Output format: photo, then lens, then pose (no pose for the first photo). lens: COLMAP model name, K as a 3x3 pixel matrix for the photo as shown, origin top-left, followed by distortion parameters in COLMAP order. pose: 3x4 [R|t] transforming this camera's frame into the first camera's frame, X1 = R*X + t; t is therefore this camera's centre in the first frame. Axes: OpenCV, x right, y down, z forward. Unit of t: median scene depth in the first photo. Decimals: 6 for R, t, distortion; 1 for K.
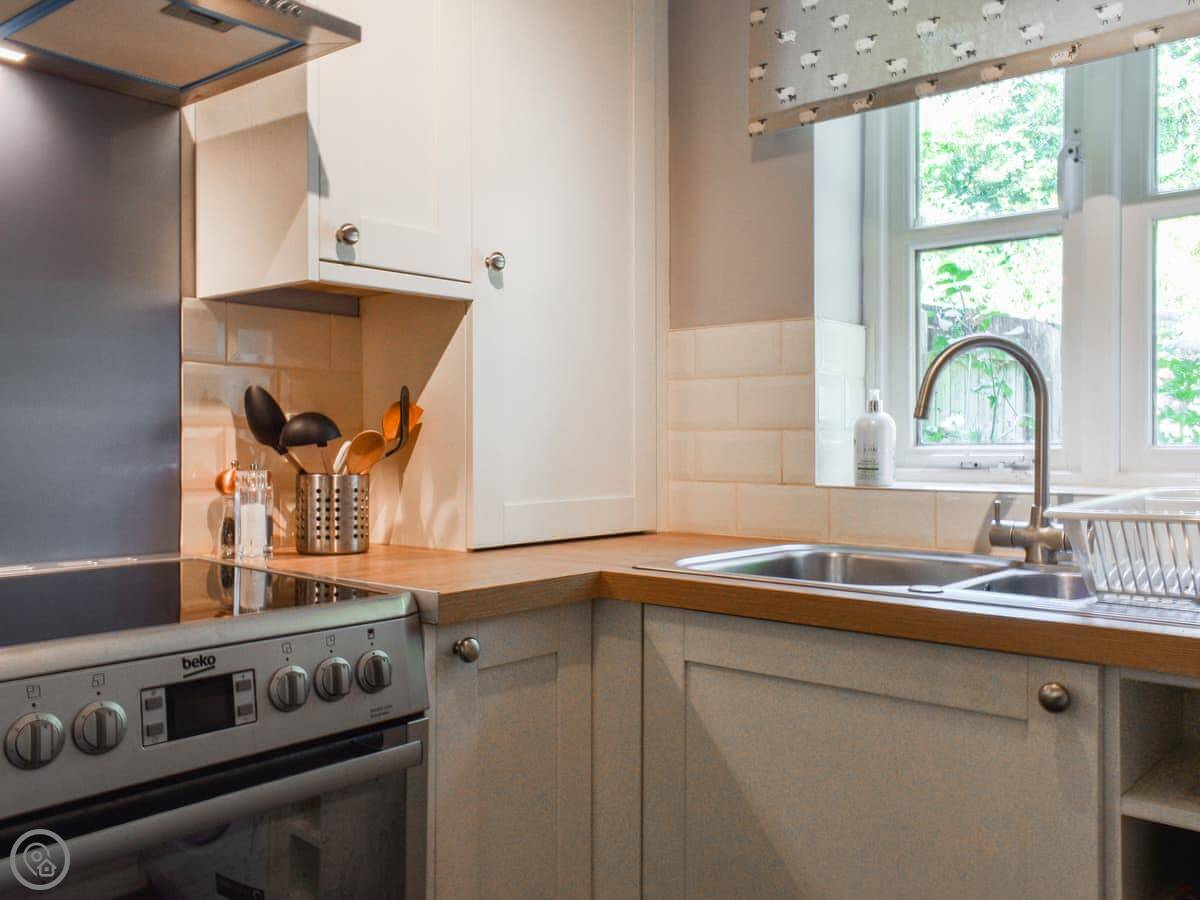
lens RADIAL K [[1081.8, 0, 607.5], [0, 1081.8, 449.0], [0, 0, 1]] dist [0.037471, 0.011534]
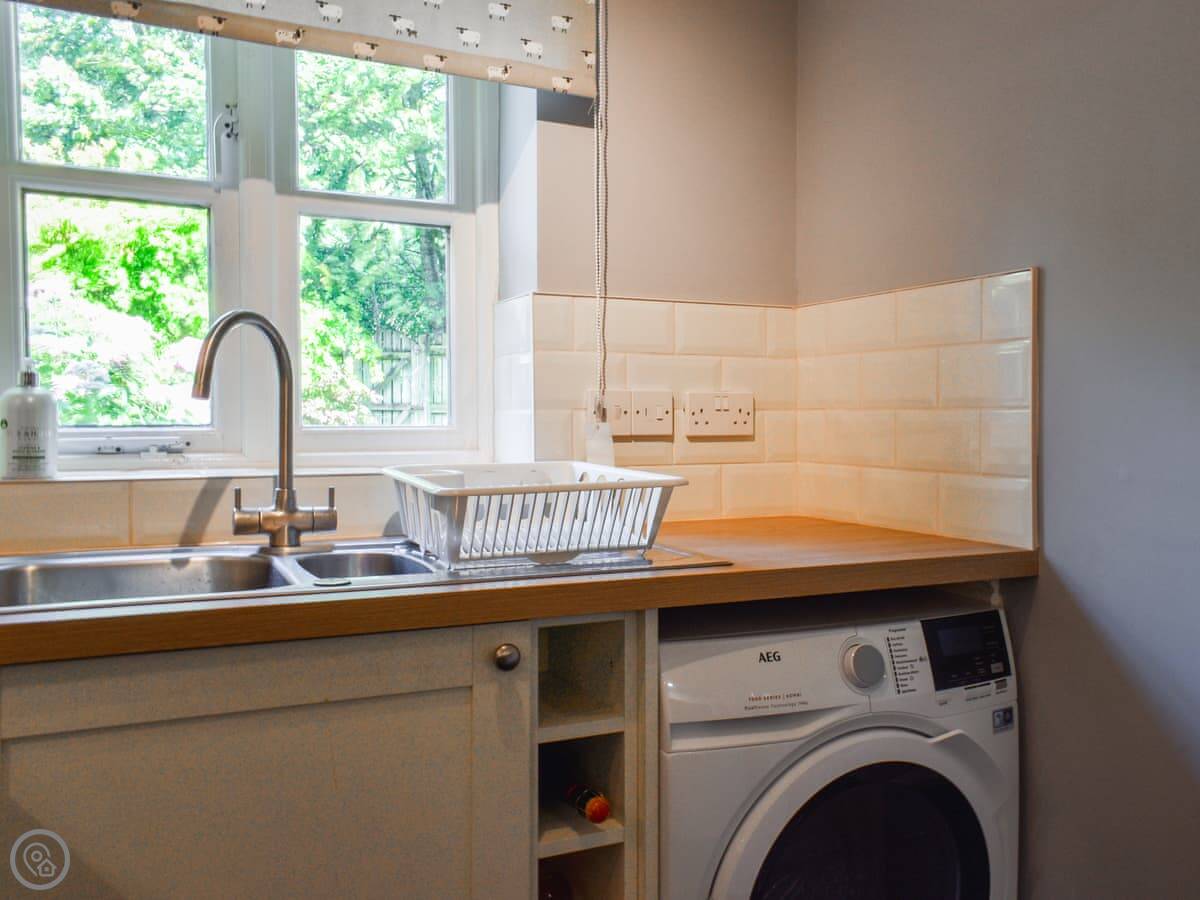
lens RADIAL K [[1081.8, 0, 605.1], [0, 1081.8, 444.5], [0, 0, 1]] dist [0.037471, 0.011534]
pose [[0.365731, -0.022166, 0.930456, -0.380712], [0.007114, 0.999754, 0.021021, -0.005827], [-0.930693, -0.001069, 0.365799, 0.341098]]
